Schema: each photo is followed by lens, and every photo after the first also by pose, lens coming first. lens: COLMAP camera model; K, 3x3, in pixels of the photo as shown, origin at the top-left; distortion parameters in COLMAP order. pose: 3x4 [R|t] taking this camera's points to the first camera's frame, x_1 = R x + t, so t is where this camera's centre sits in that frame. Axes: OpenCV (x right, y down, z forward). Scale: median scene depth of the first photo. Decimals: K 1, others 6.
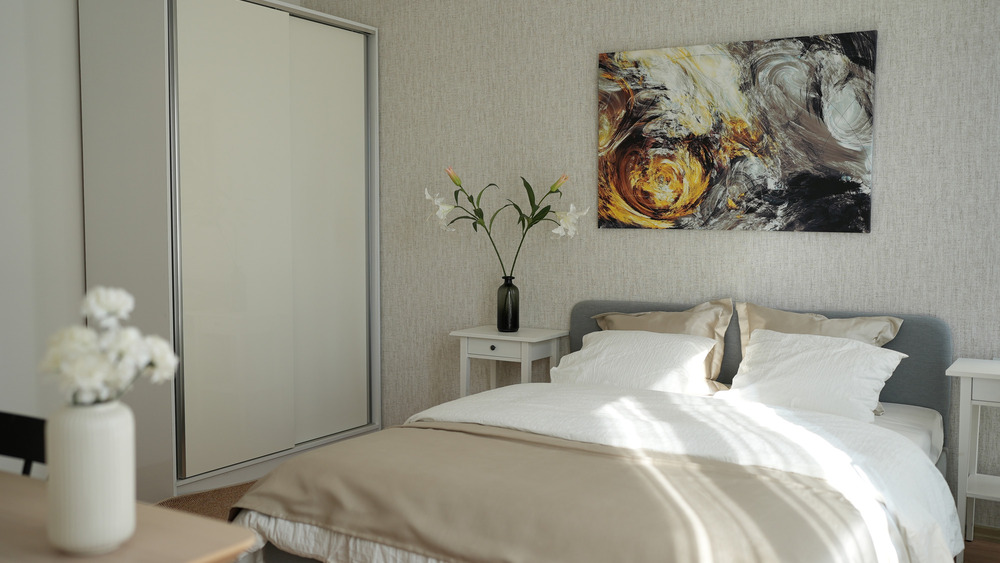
lens RADIAL K [[987.8, 0, 499.8], [0, 987.8, 284.6], [0, 0, 1]] dist [0.015272, 0.000000]
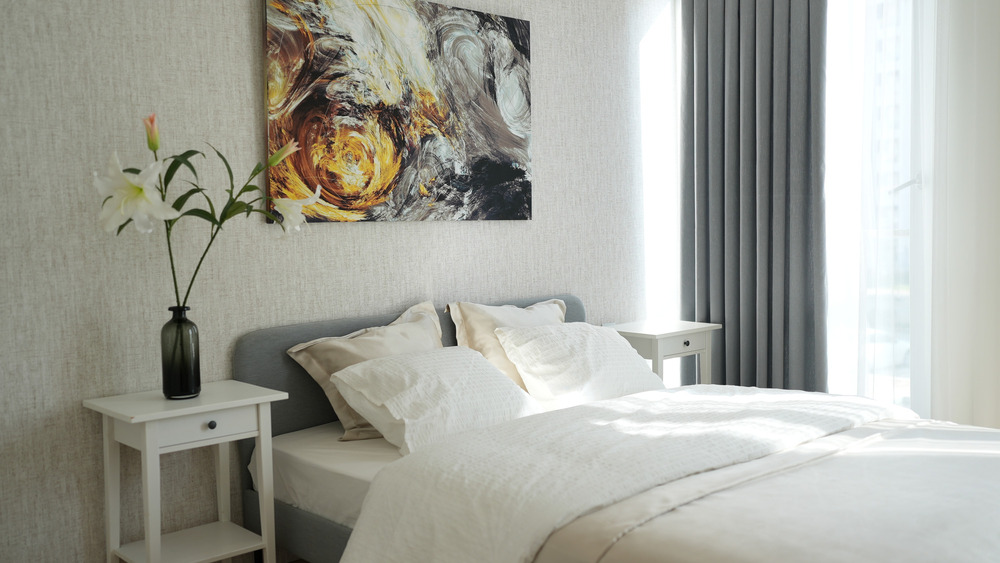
lens RADIAL K [[987.8, 0, 502.2], [0, 987.8, 272.4], [0, 0, 1]] dist [0.015272, 0.000000]
pose [[0.250635, -0.065929, 0.965834, -0.579512], [0.083660, 0.995421, 0.046238, -0.044922], [-0.964460, 0.069213, 0.255003, 0.726497]]
